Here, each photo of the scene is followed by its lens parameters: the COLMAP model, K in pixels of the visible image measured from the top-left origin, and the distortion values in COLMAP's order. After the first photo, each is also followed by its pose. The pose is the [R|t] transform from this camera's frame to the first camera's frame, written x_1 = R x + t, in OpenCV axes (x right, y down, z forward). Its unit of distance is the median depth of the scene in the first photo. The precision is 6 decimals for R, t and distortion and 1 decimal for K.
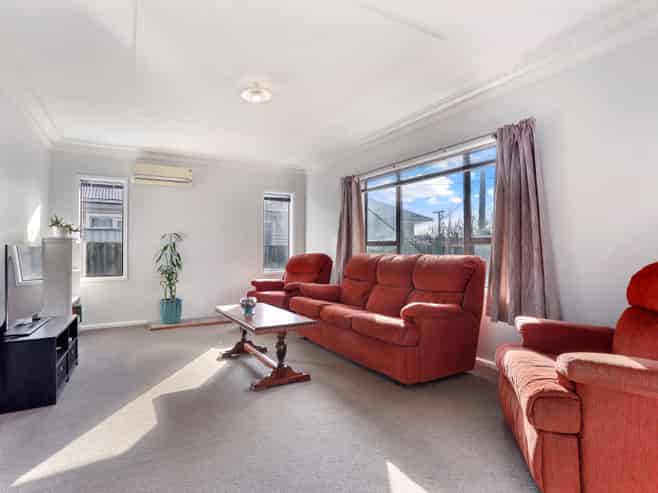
lens RADIAL K [[361.2, 0, 328.2], [0, 361.2, 230.5], [0, 0, 1]] dist [-0.033928, 0.000746]
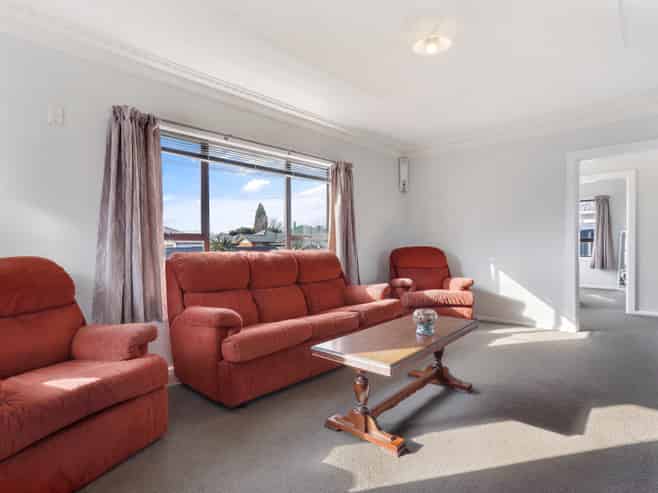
lens RADIAL K [[343.4, 0, 329.0], [0, 343.4, 246.5], [0, 0, 1]] dist [-0.030597, 0.000076]
pose [[-0.271739, -0.002825, 0.962367, -0.572828], [-0.032181, 0.999463, -0.006153, 0.050130], [-0.961833, -0.032642, -0.271684, 0.957235]]
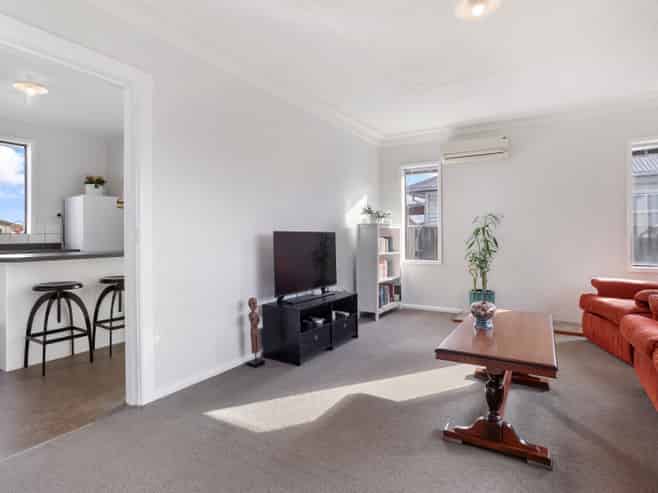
lens RADIAL K [[361.2, 0, 328.2], [0, 361.2, 230.5], [0, 0, 1]] dist [-0.033928, 0.000746]
pose [[0.457263, -0.007308, -0.889301, 0.171788], [0.049212, 0.998642, 0.017097, 0.012842], [0.887969, -0.051582, 0.457002, 0.283856]]
